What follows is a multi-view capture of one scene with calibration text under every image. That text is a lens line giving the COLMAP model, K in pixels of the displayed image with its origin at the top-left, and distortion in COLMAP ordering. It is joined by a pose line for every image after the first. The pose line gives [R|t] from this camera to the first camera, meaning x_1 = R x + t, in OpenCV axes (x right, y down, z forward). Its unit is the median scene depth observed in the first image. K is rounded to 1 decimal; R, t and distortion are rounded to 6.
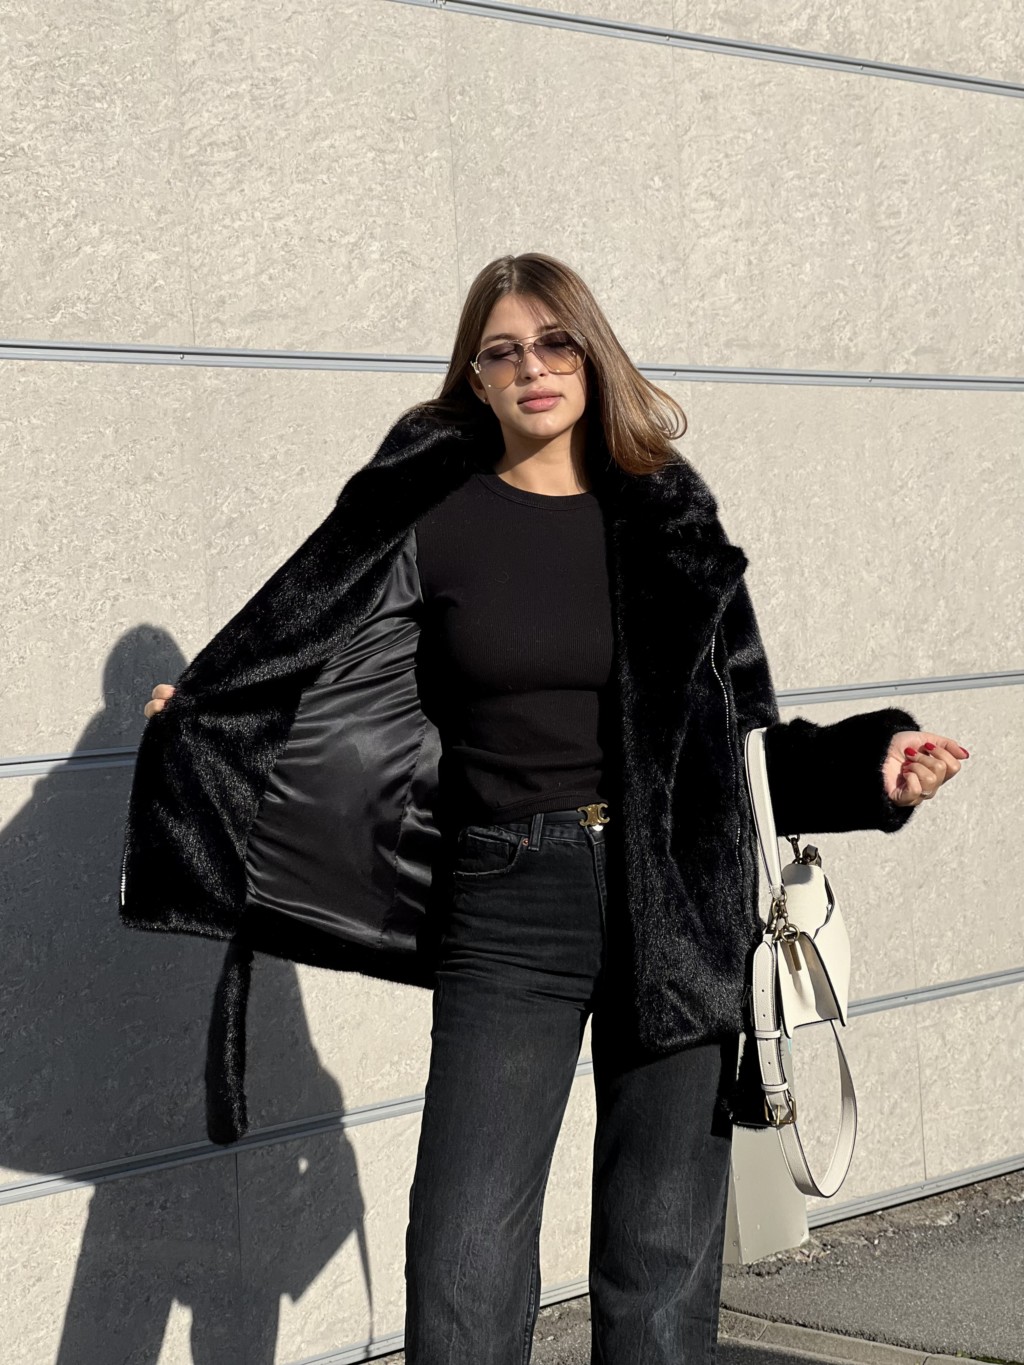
lens RADIAL K [[3006.9, 0, 537.8], [0, 3006.9, 638.9], [0, 0, 1]] dist [0.220431, 0.000000]
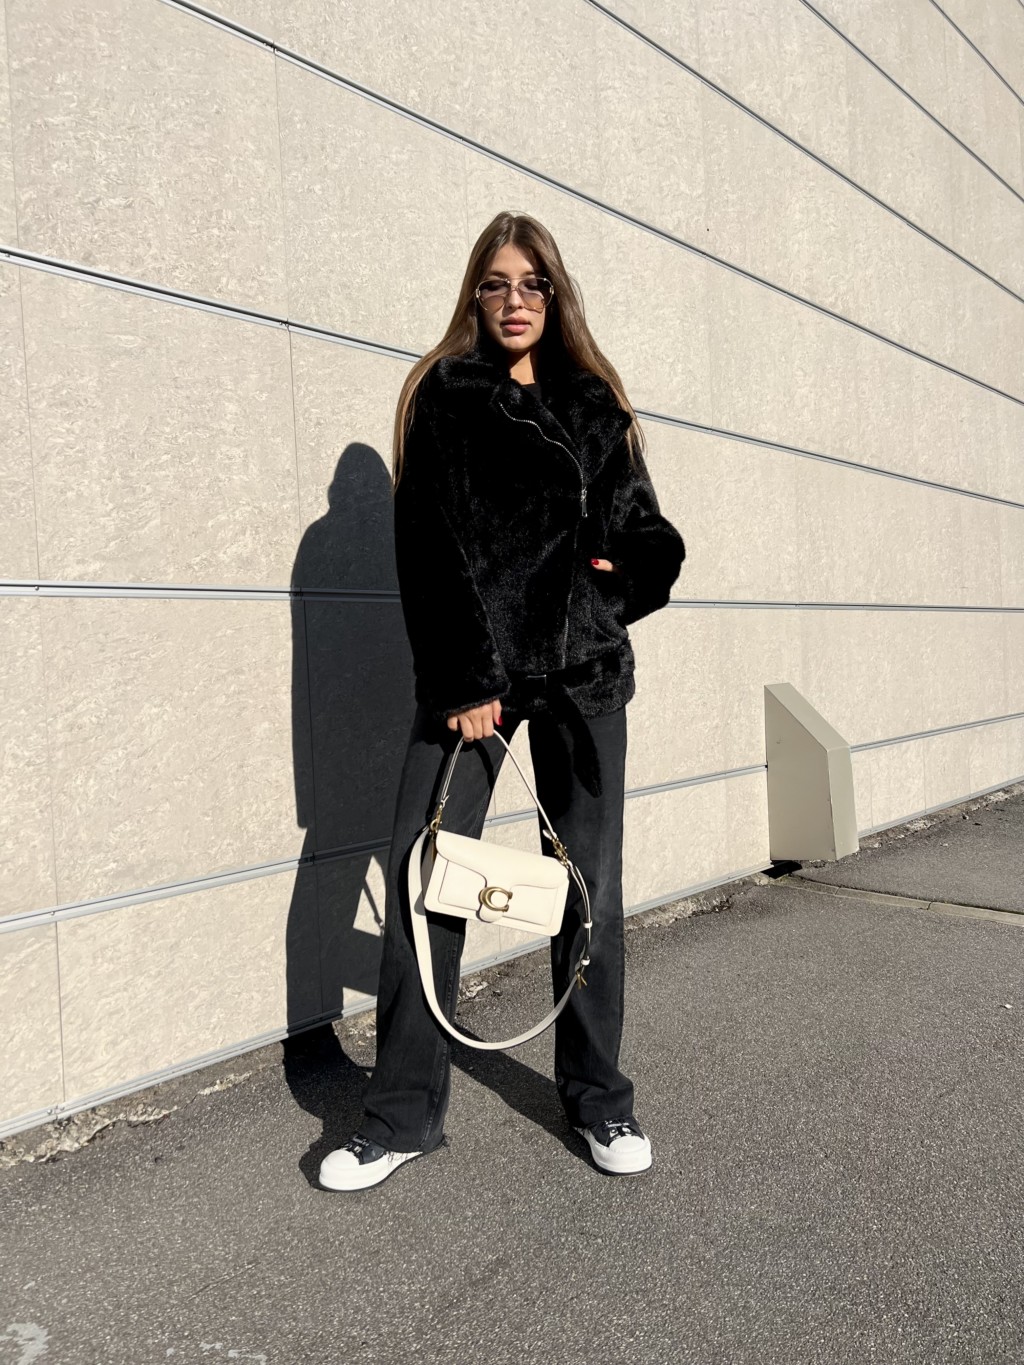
lens RADIAL K [[1020.6, 0, 507.2], [0, 1020.6, 692.8], [0, 0, 1]] dist [0.039307, -0.038793]
pose [[0.999950, 0.007964, -0.005971, -0.170155], [-0.007837, 0.999749, 0.020998, 0.081075], [0.006137, -0.020950, 0.999762, 0.304668]]
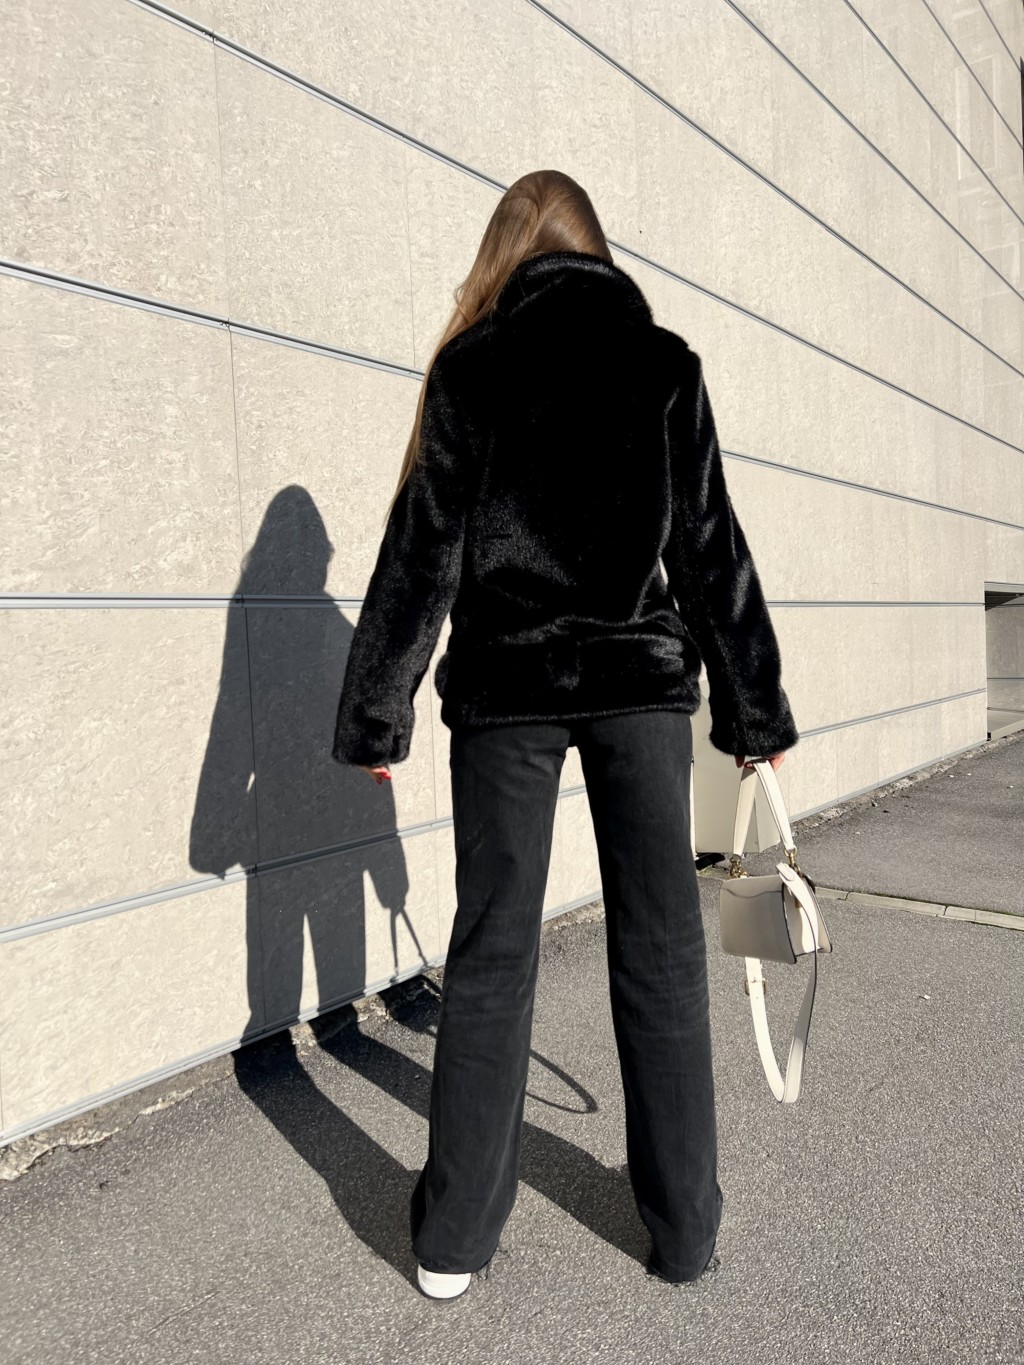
lens RADIAL K [[1020.6, 0, 506.4], [0, 1020.6, 689.4], [0, 0, 1]] dist [0.039307, -0.038793]
pose [[0.996675, 0.008876, 0.081001, -0.187201], [-0.012006, 0.999196, 0.038239, 0.066565], [-0.080596, -0.039084, 0.995980, 0.304602]]
